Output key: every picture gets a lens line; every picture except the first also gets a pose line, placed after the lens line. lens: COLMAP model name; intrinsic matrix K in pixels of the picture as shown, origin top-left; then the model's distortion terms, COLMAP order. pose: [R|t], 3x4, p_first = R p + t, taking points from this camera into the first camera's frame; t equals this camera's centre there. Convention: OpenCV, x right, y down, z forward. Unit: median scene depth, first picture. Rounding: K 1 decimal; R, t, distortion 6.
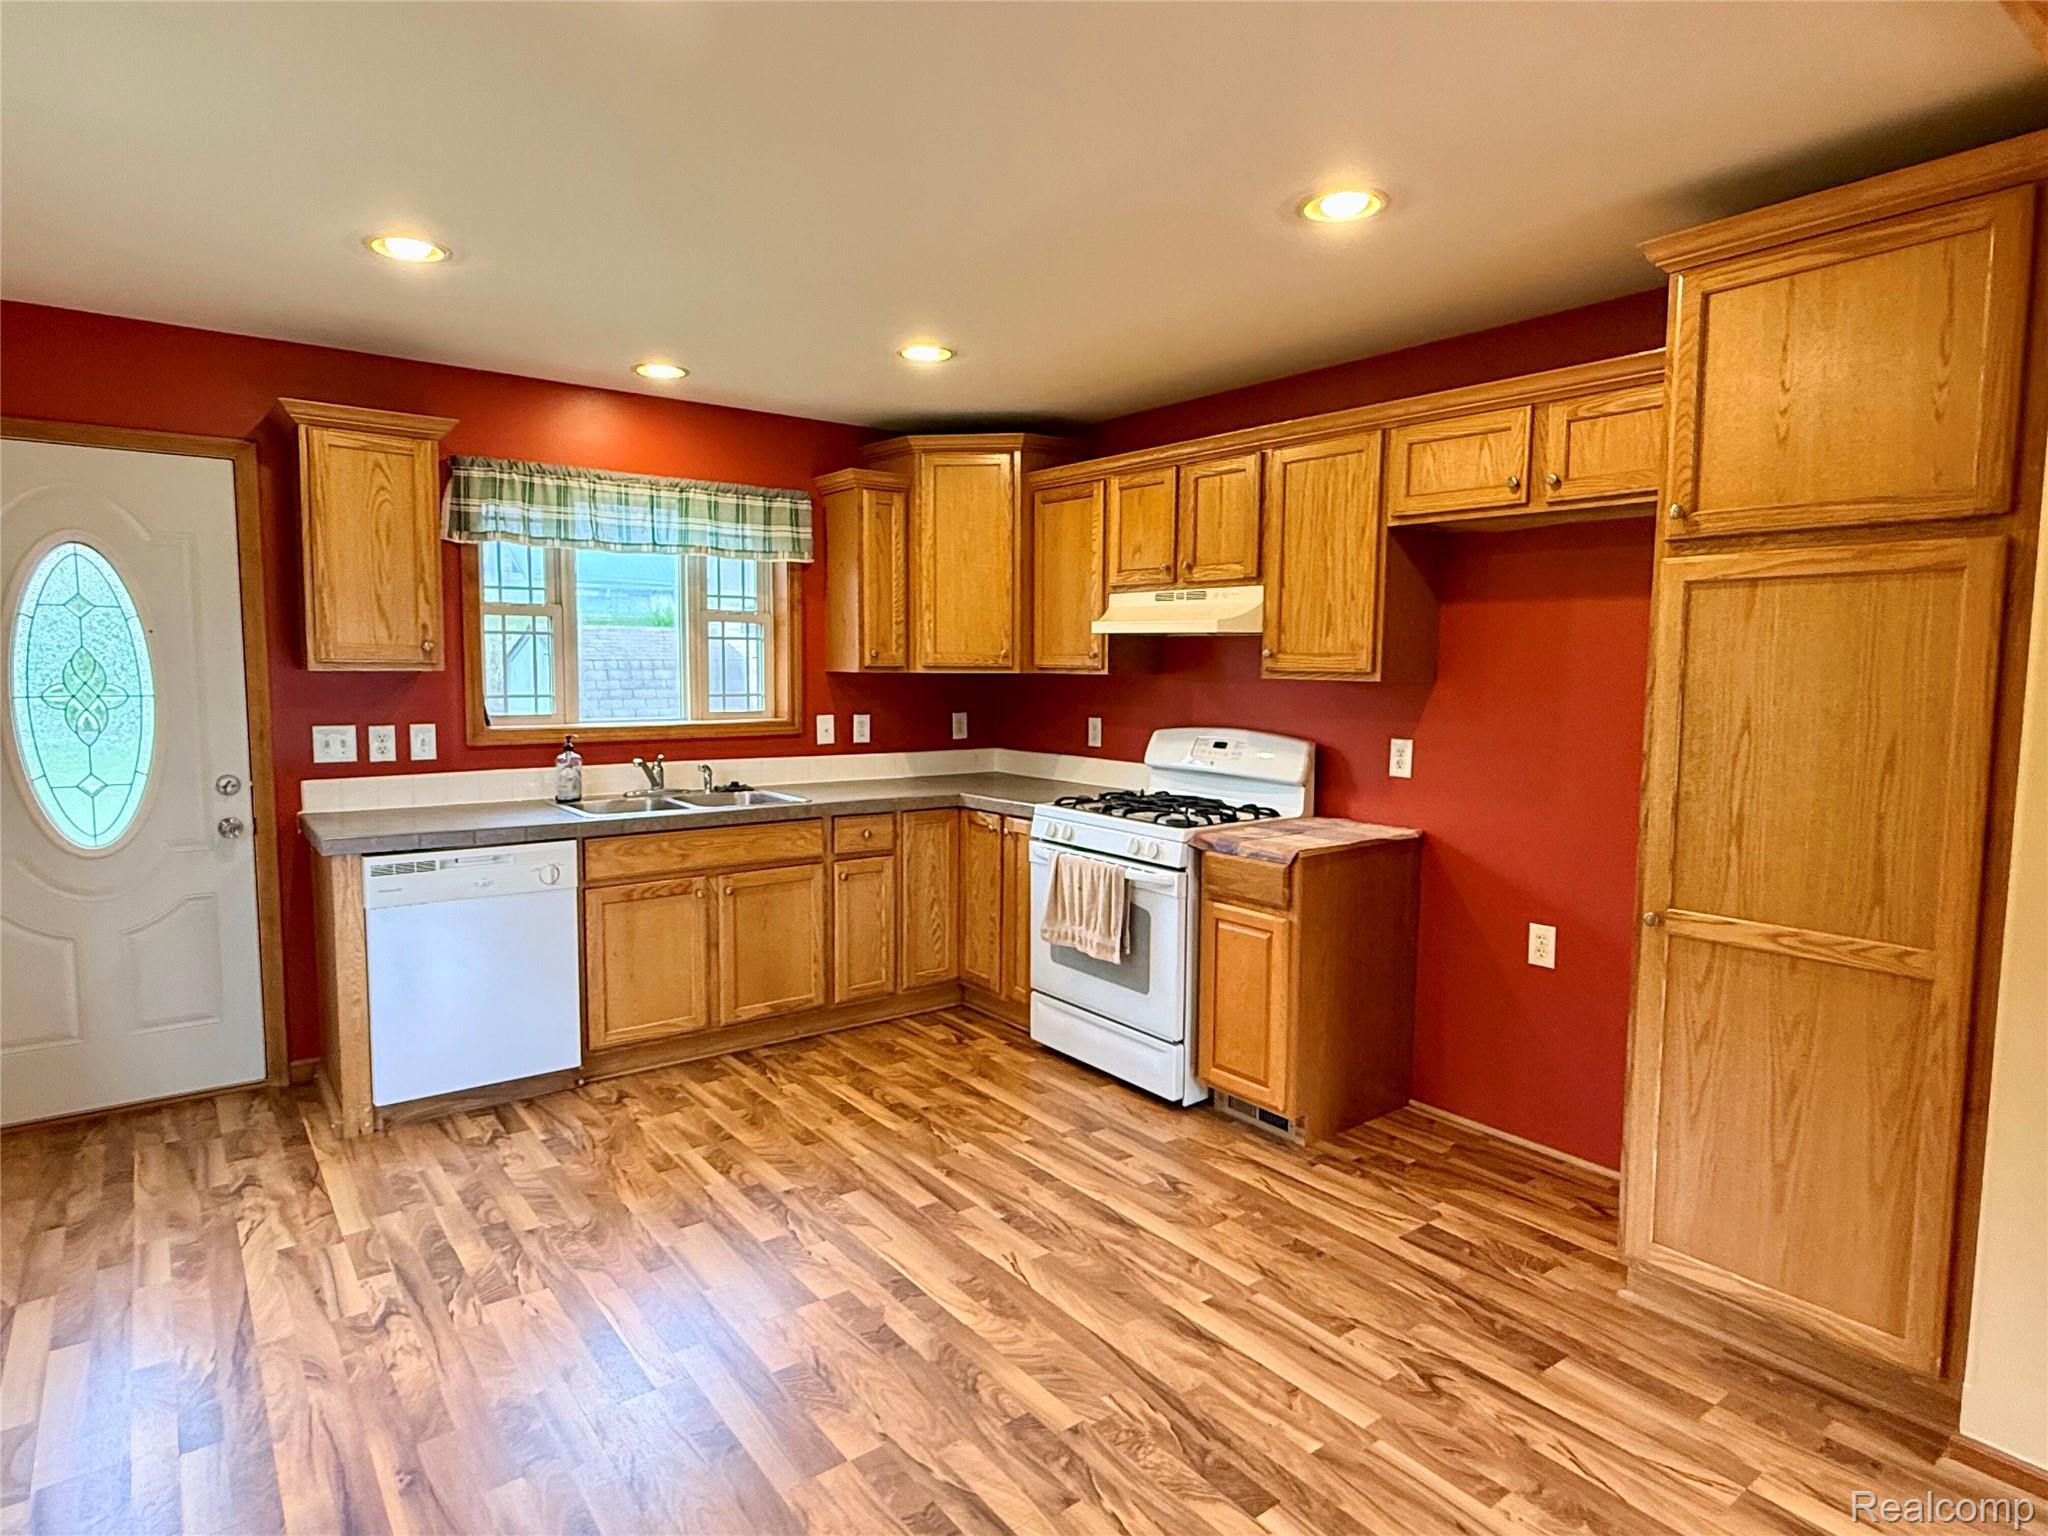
lens RADIAL K [[1154.4, 0, 1024.0], [0, 1154.4, 768.0], [0, 0, 1]] dist [0.002315, -0.000625]
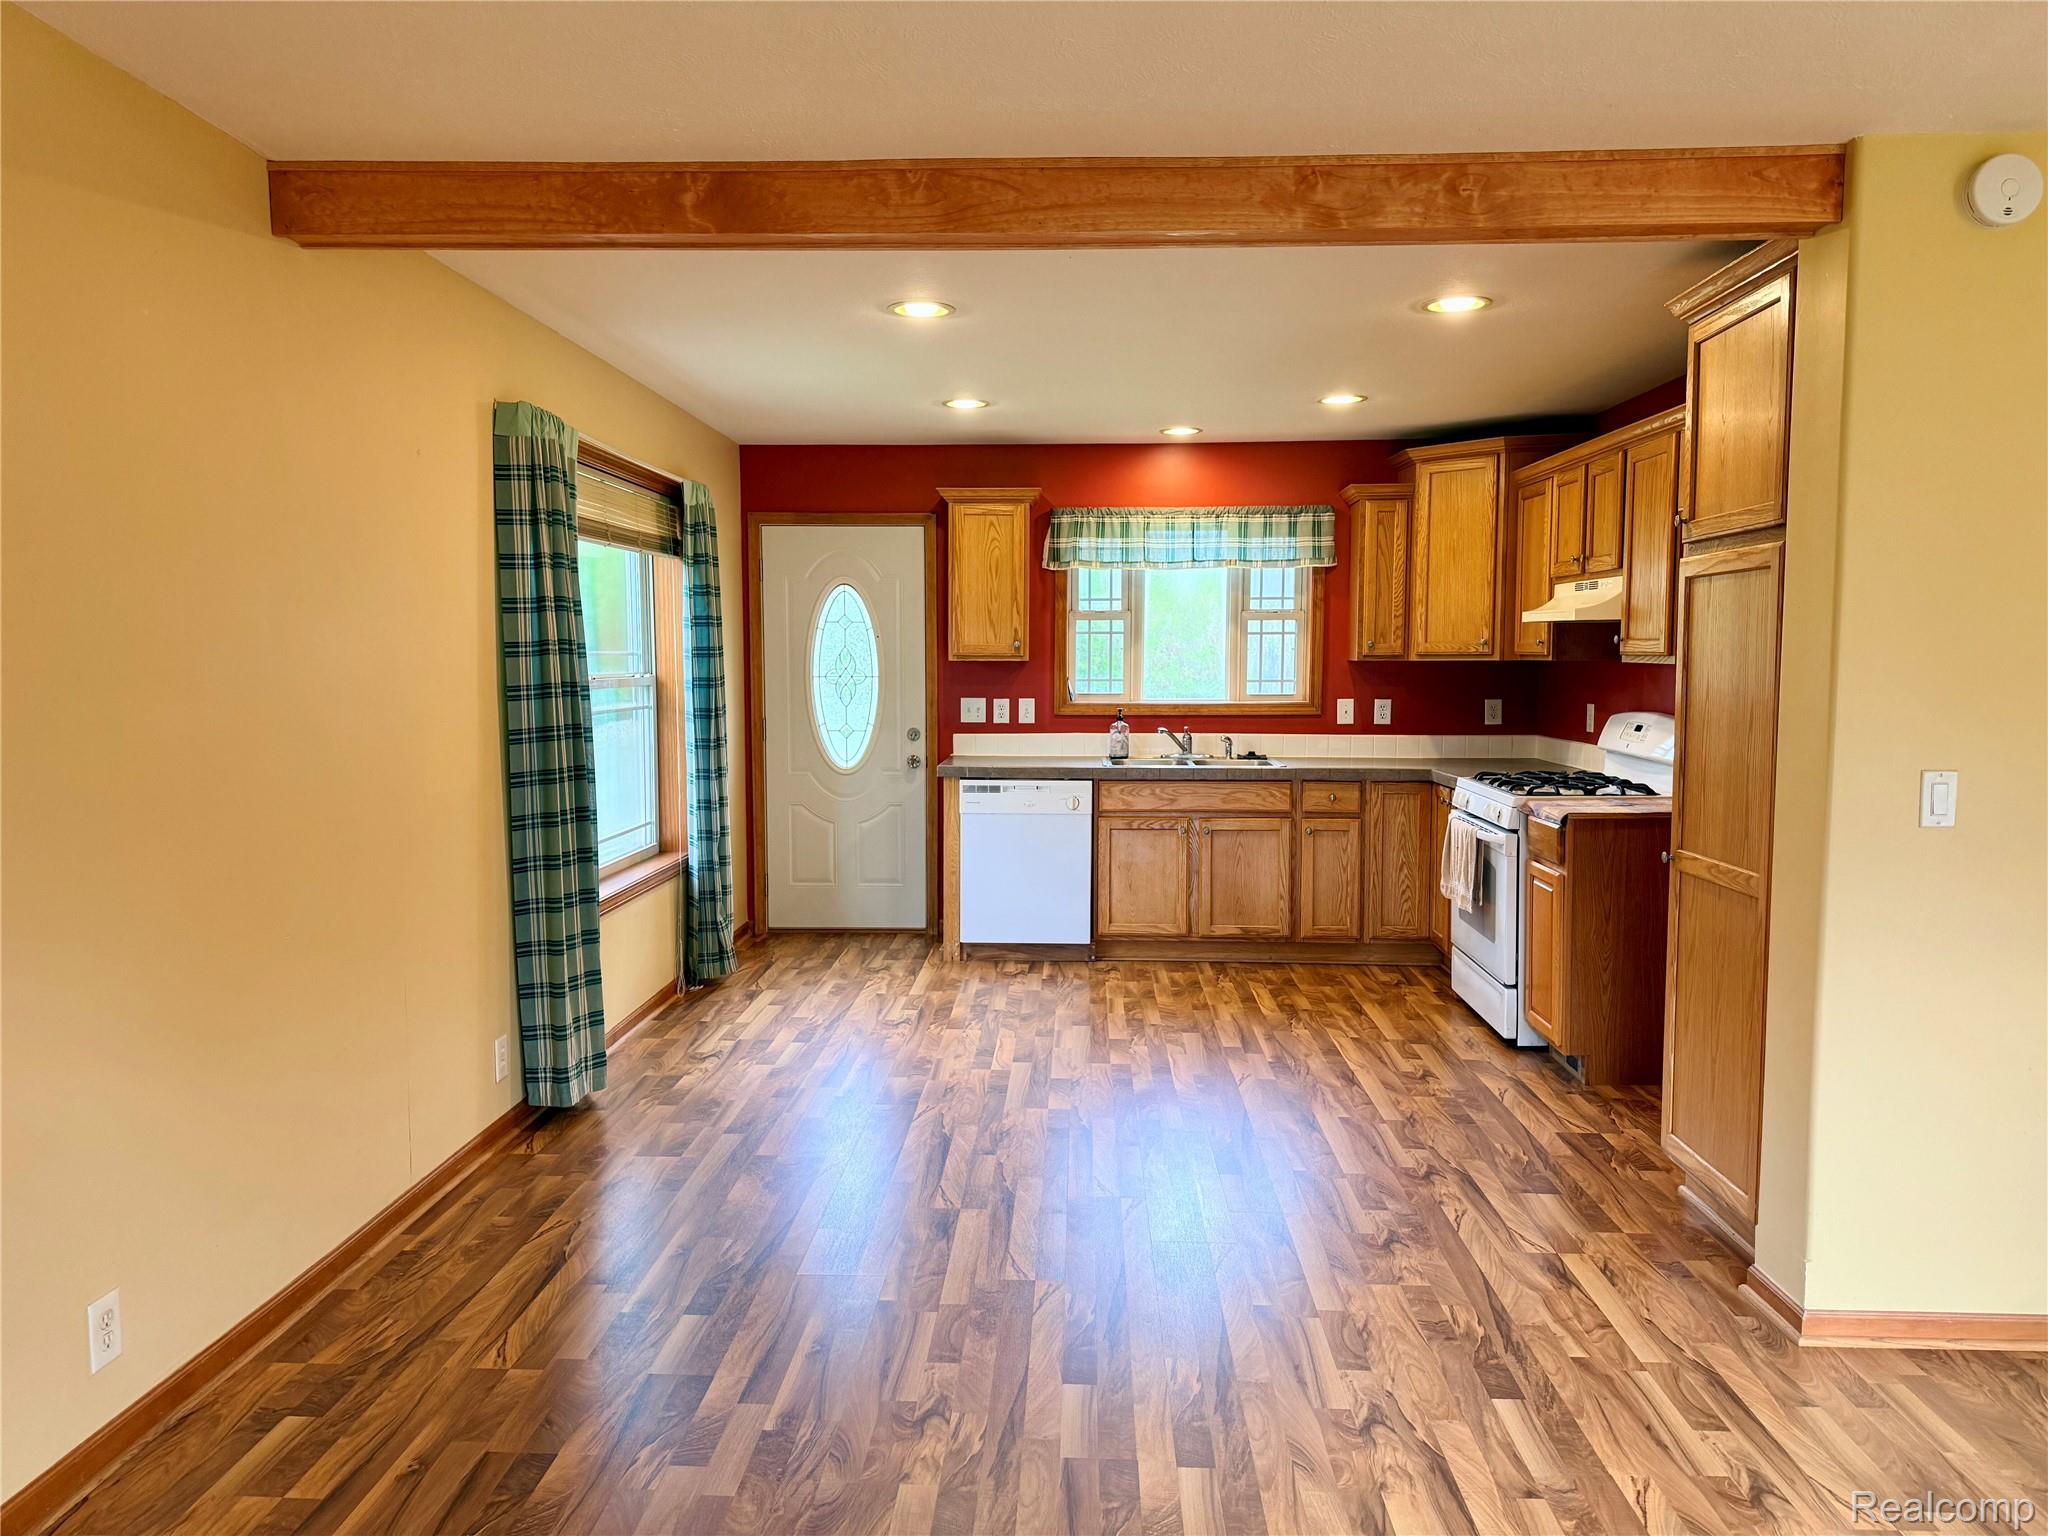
lens RADIAL K [[1451.3, 0, 1024.0], [0, 1451.3, 768.0], [0, 0, 1]] dist [0.112640, -0.001537]
pose [[0.769373, 0.042660, -0.637374, 0.617346], [-0.052126, 0.998633, 0.003918, 0.040915], [0.636669, 0.030209, 0.770545, -0.378450]]
